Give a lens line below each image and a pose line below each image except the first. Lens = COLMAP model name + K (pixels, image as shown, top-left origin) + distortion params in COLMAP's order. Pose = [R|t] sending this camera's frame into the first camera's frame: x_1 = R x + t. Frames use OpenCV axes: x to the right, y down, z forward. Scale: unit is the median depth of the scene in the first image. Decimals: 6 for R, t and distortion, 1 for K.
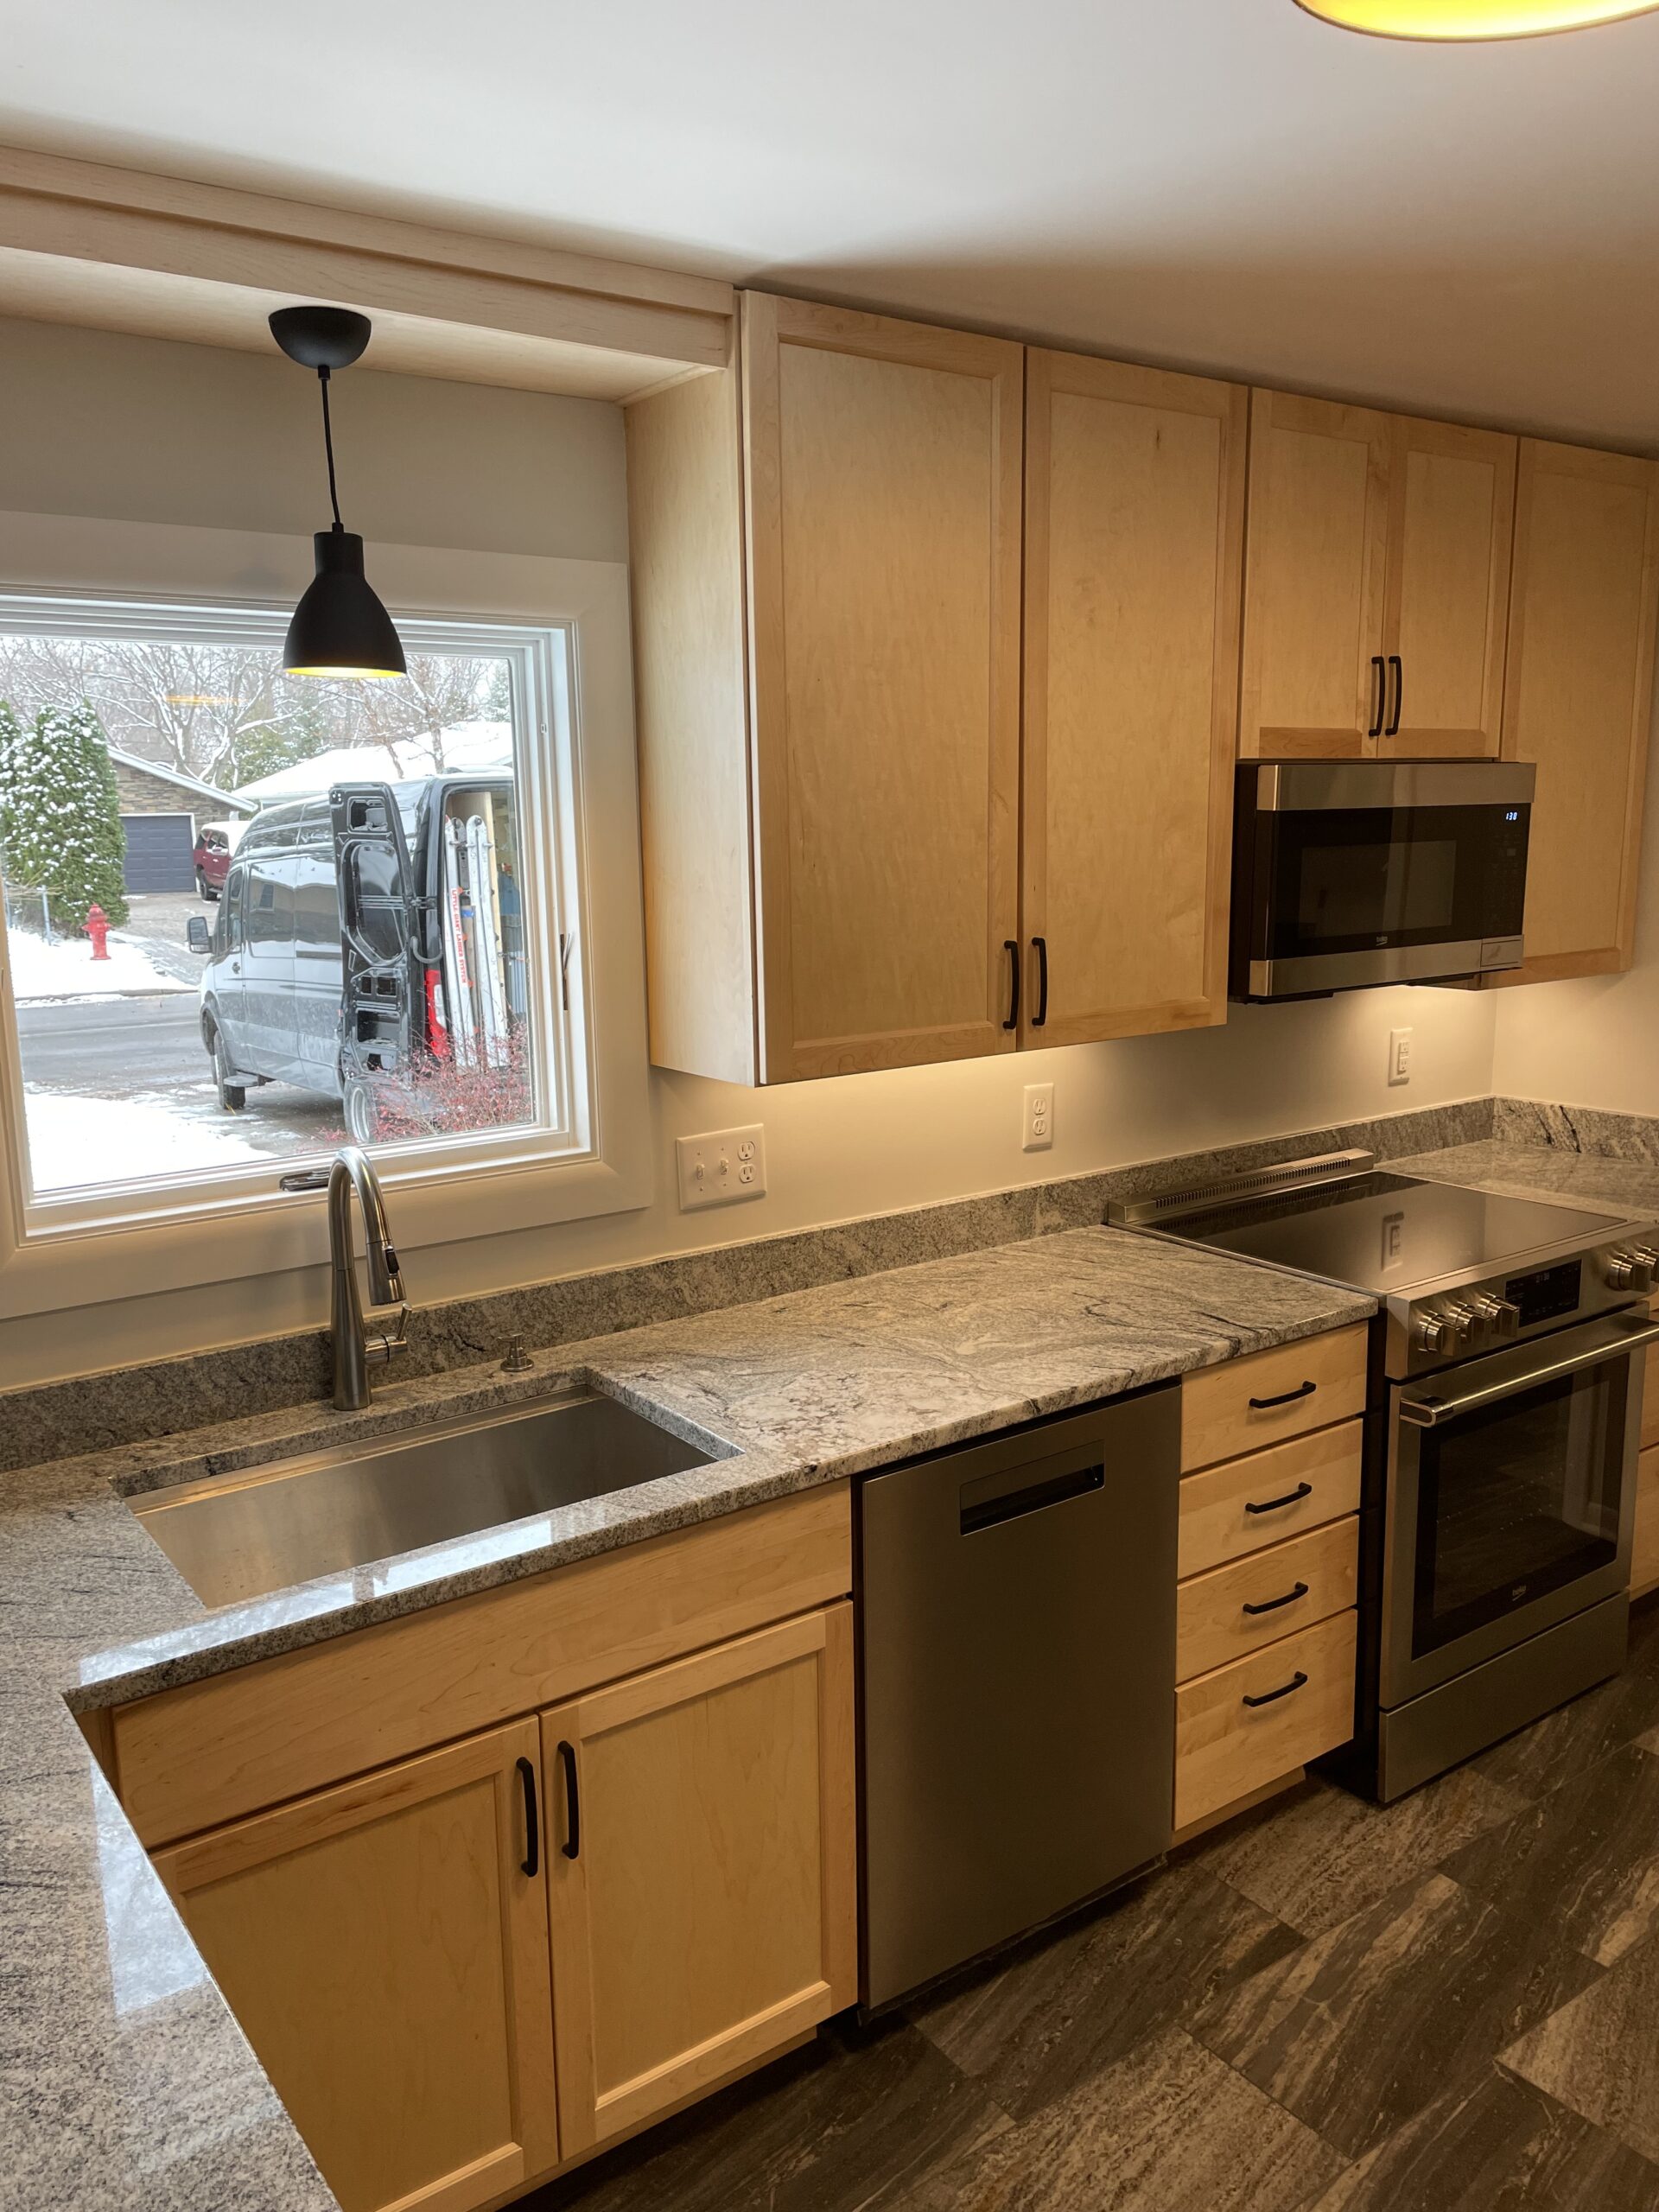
lens RADIAL K [[1648.6, 0, 827.7], [0, 1648.6, 1081.9], [0, 0, 1]] dist [0.070283, -0.085004]
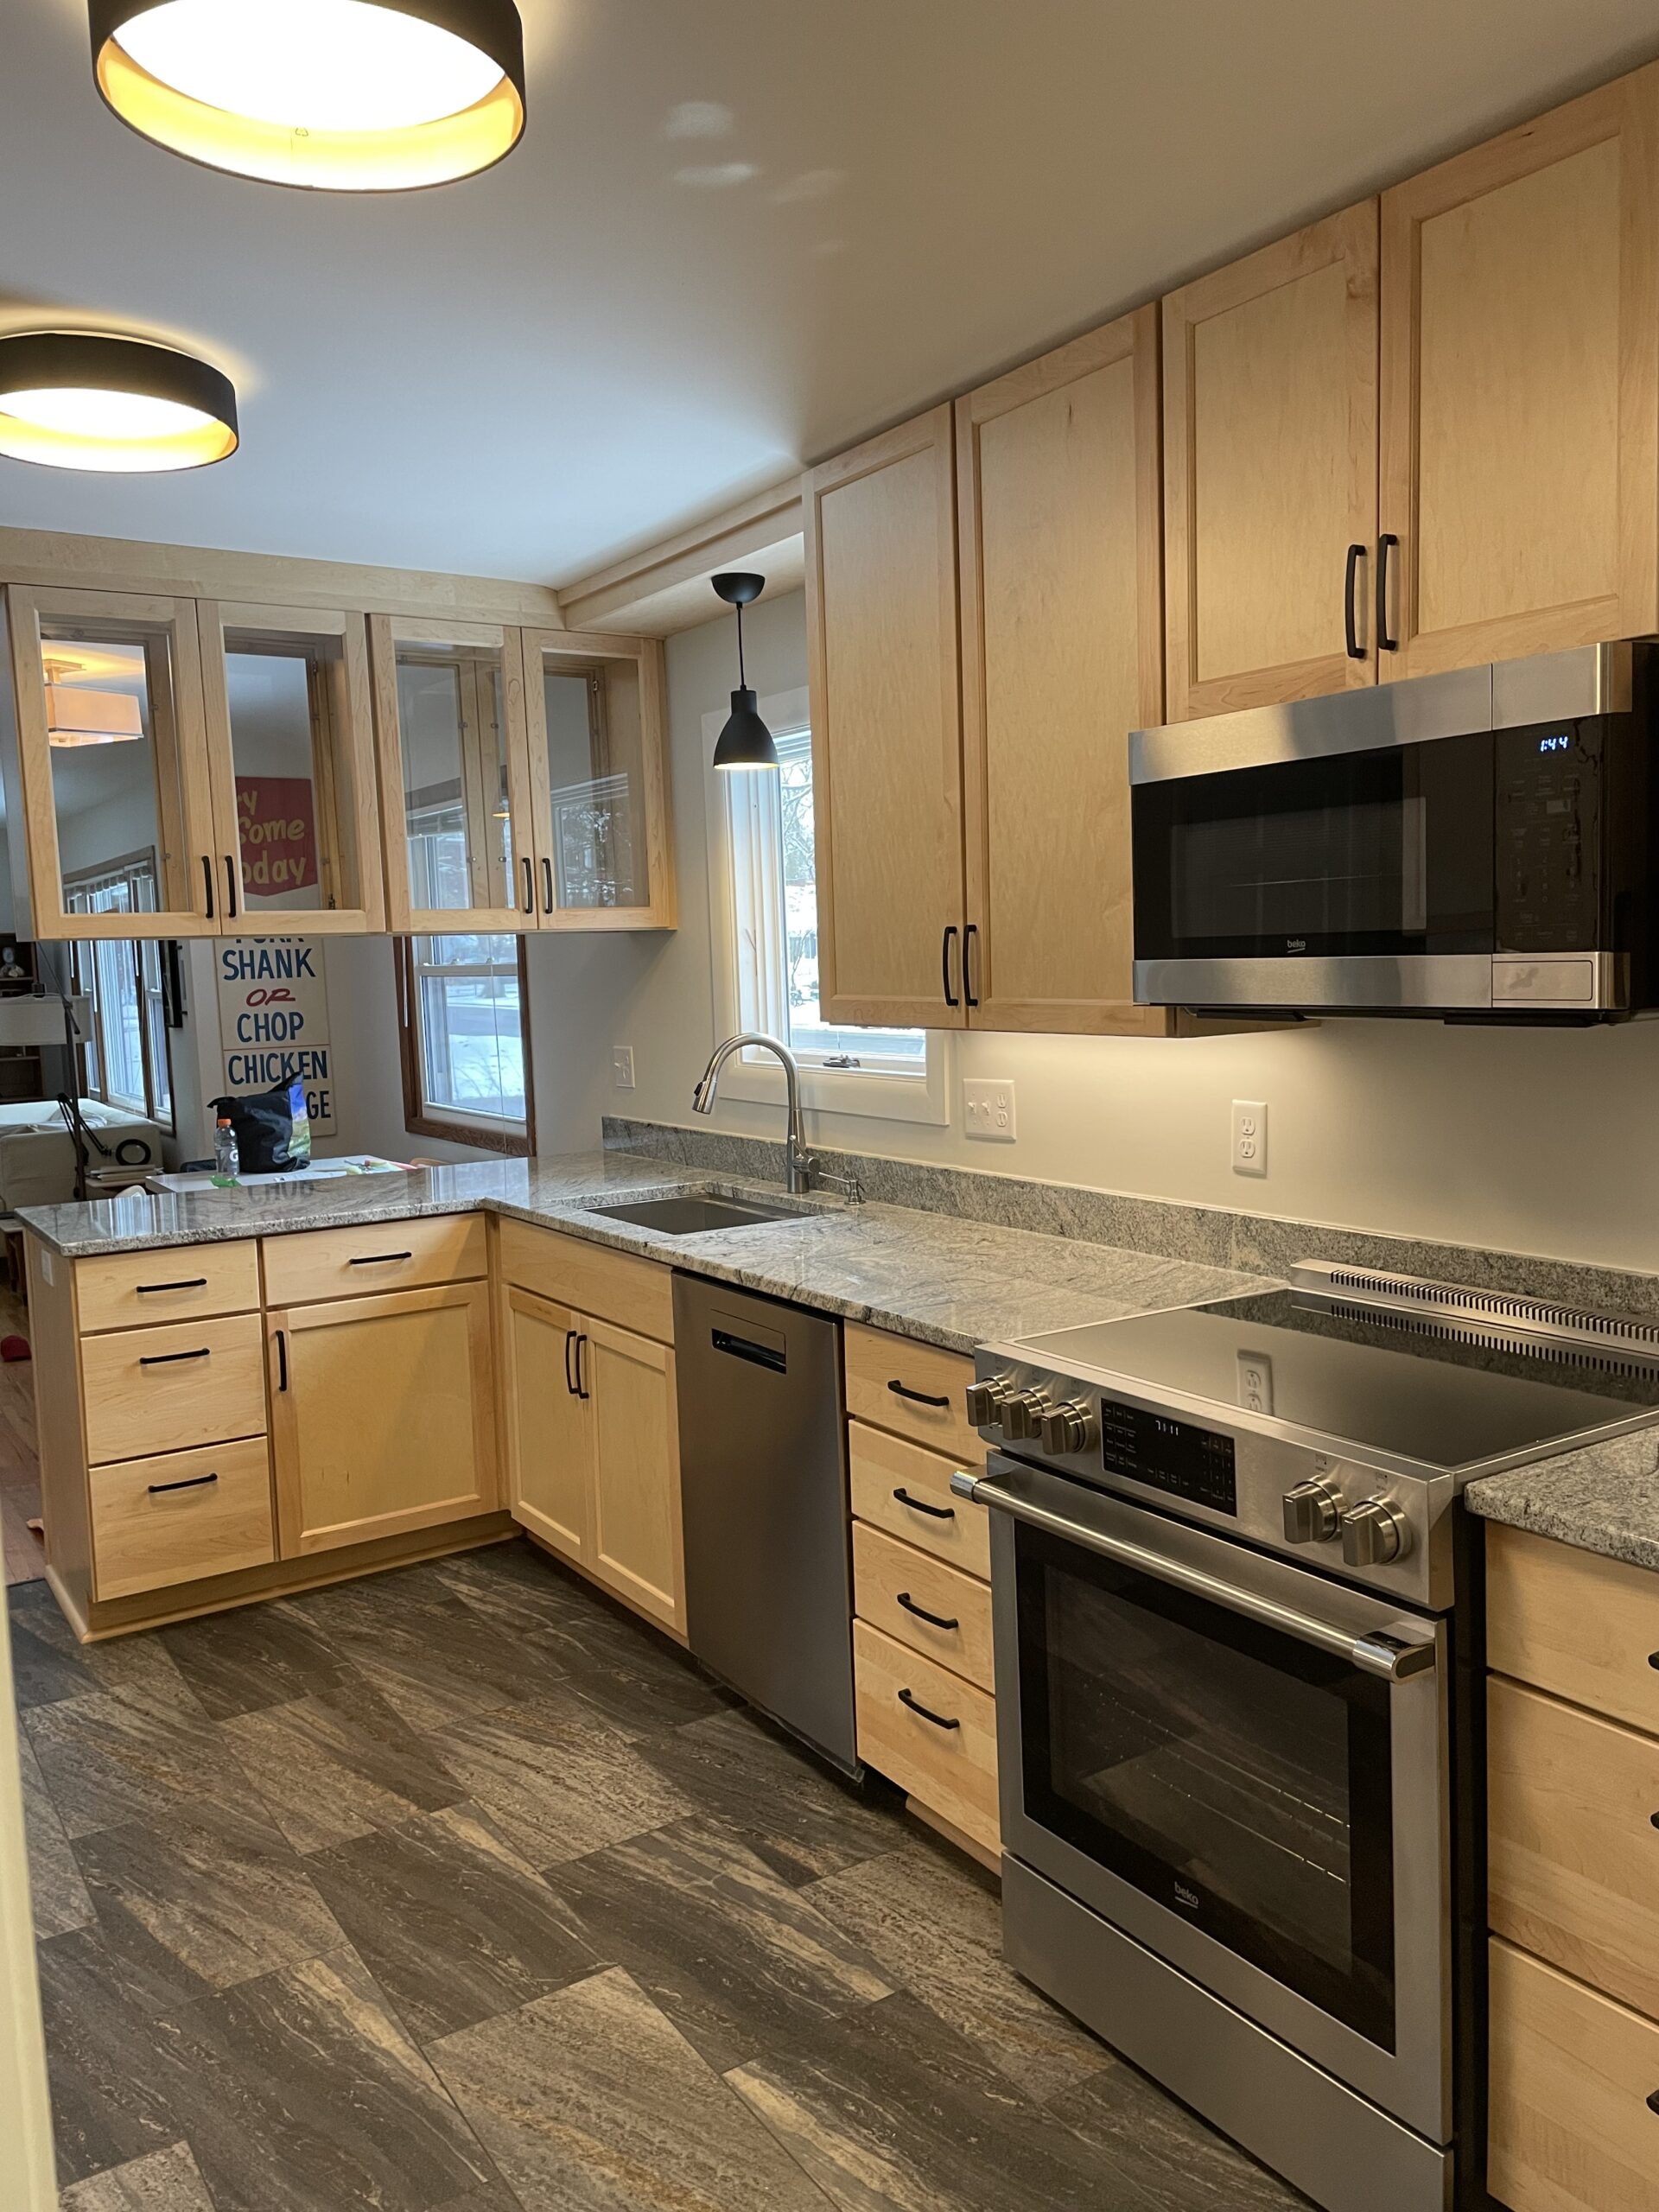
lens RADIAL K [[1648.6, 0, 856.4], [0, 1648.6, 1087.9], [0, 0, 1]] dist [0.070283, -0.085004]
pose [[-0.030235, 0.103721, -0.994147, 1.260906], [-0.132120, 0.985460, 0.106833, -0.090123], [0.990772, 0.134577, -0.016091, 0.986750]]
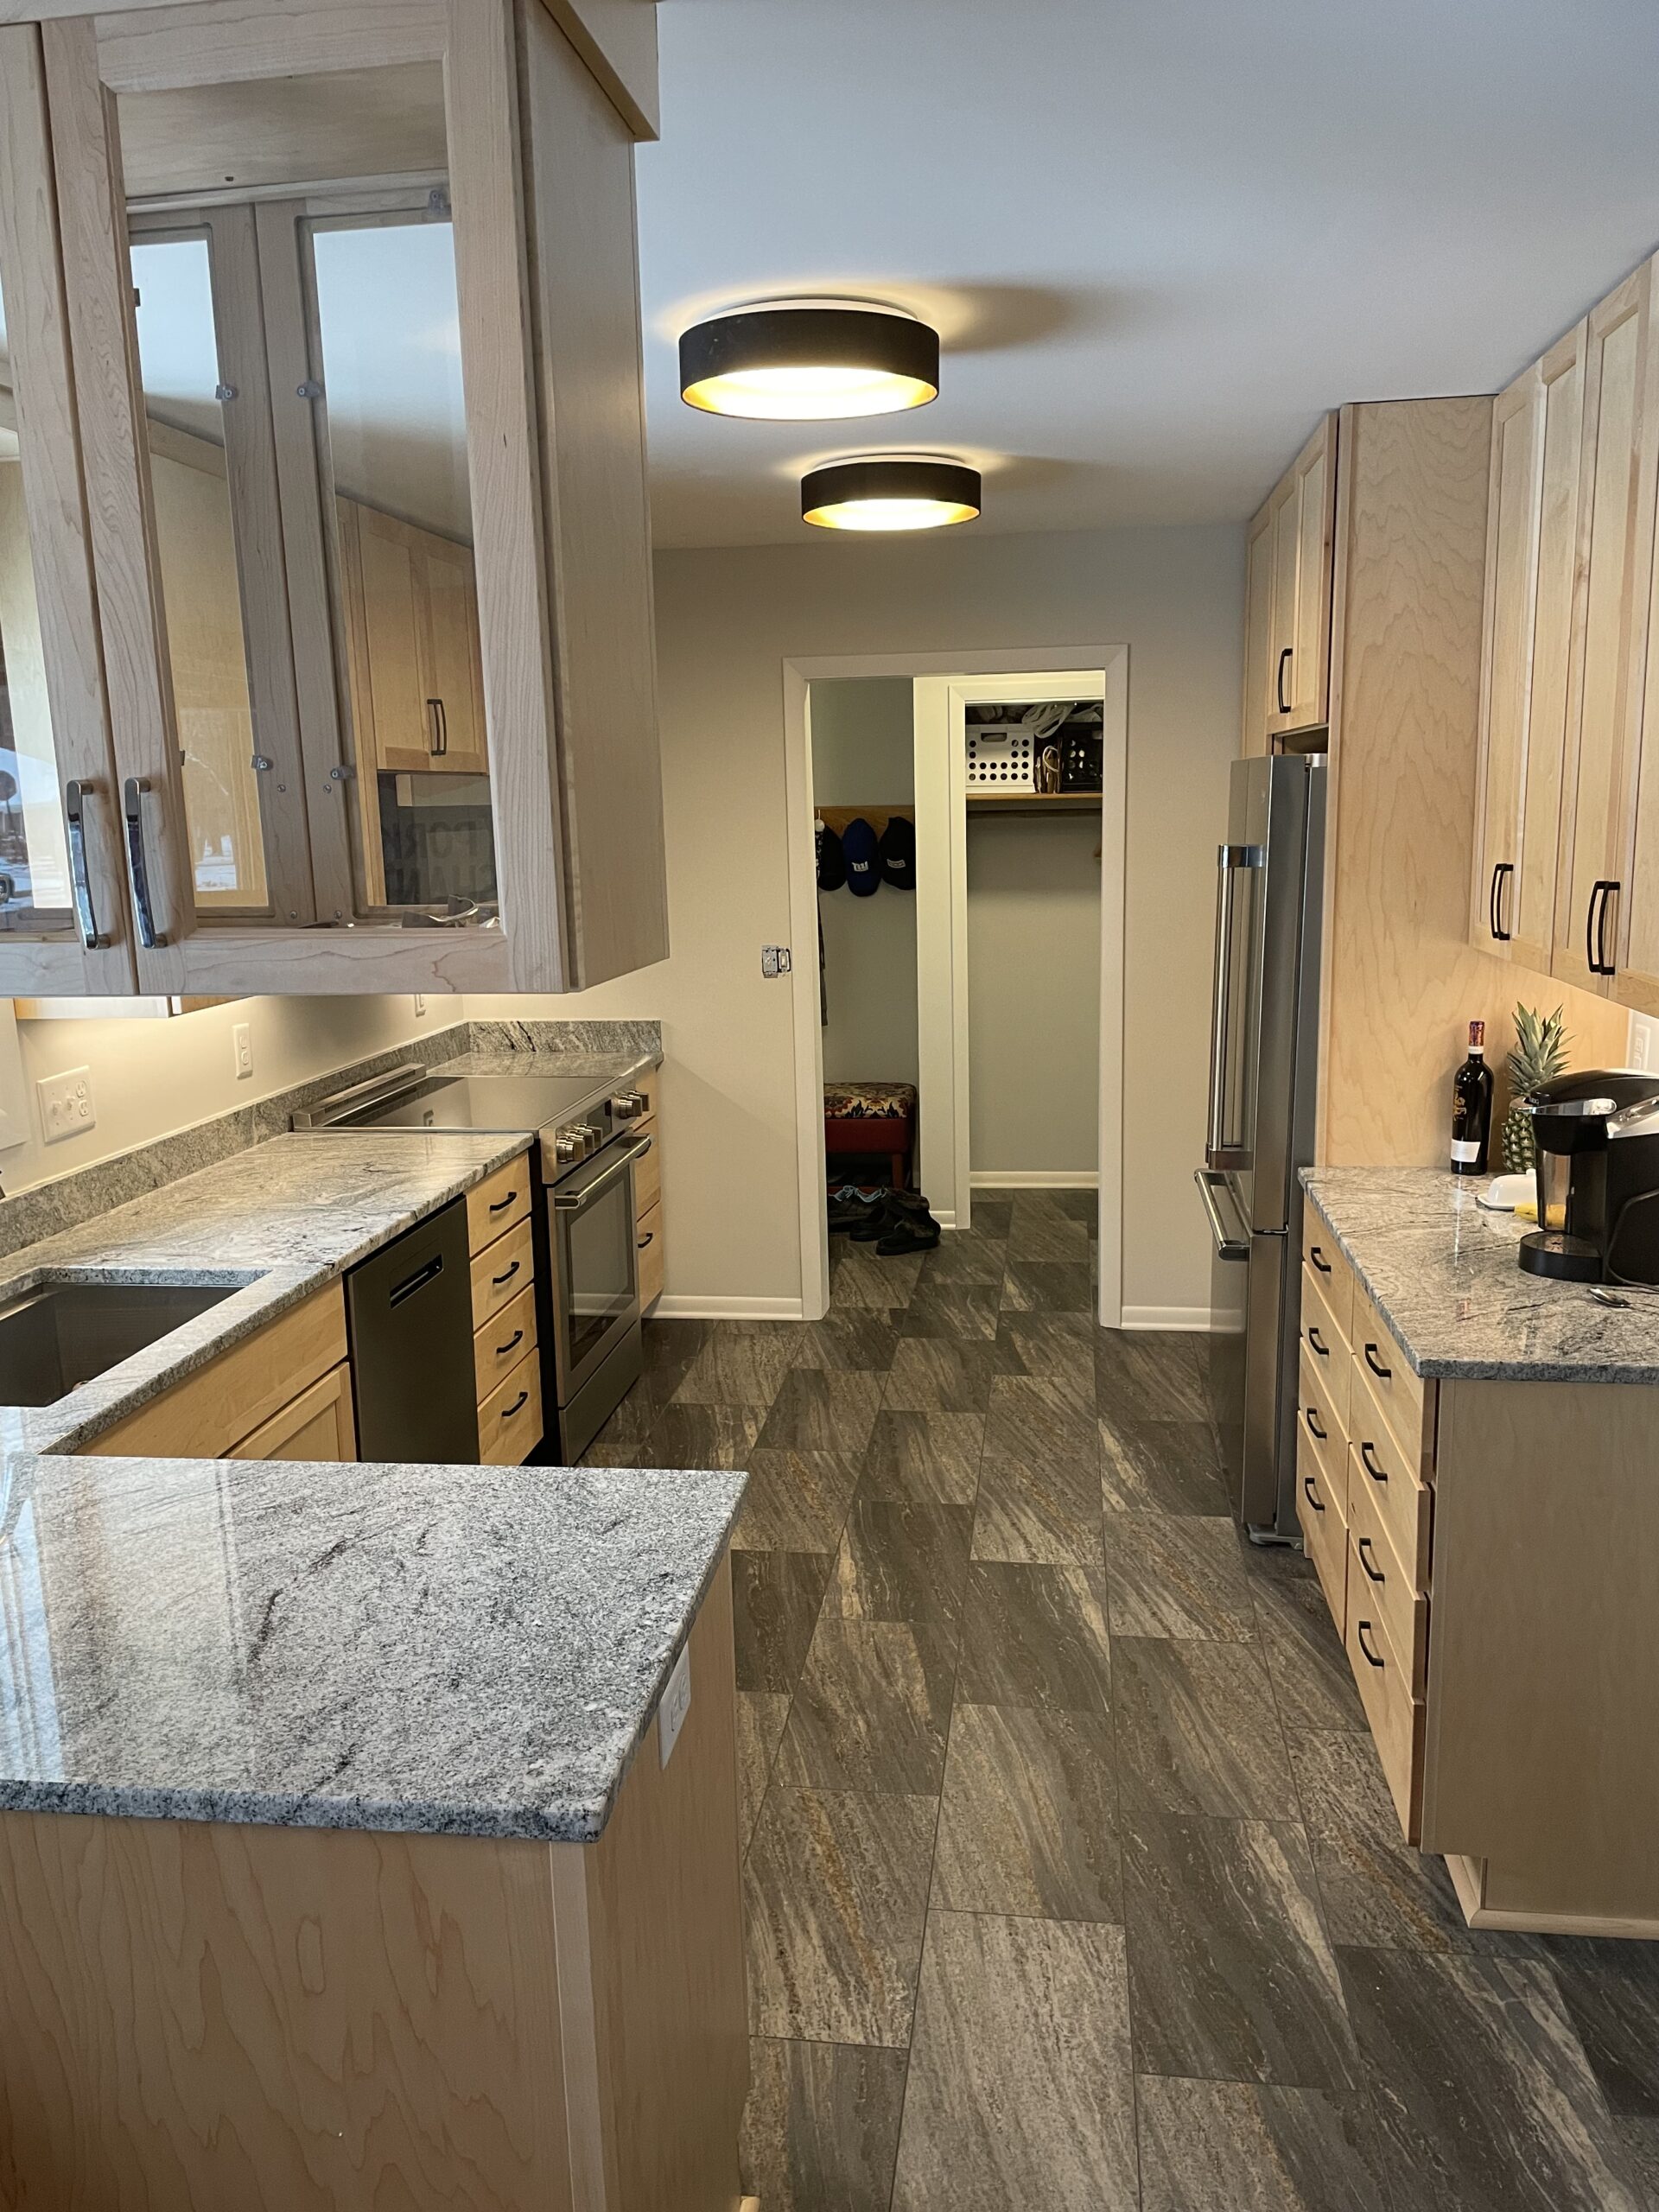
lens RADIAL K [[1648.6, 0, 823.7], [0, 1648.6, 1100.2], [0, 0, 1]] dist [0.070283, -0.085004]
pose [[0.691057, -0.129162, 0.711166, -0.581709], [0.129497, 0.990109, 0.053988, 0.058655], [-0.711105, 0.054785, 0.700948, -0.246896]]
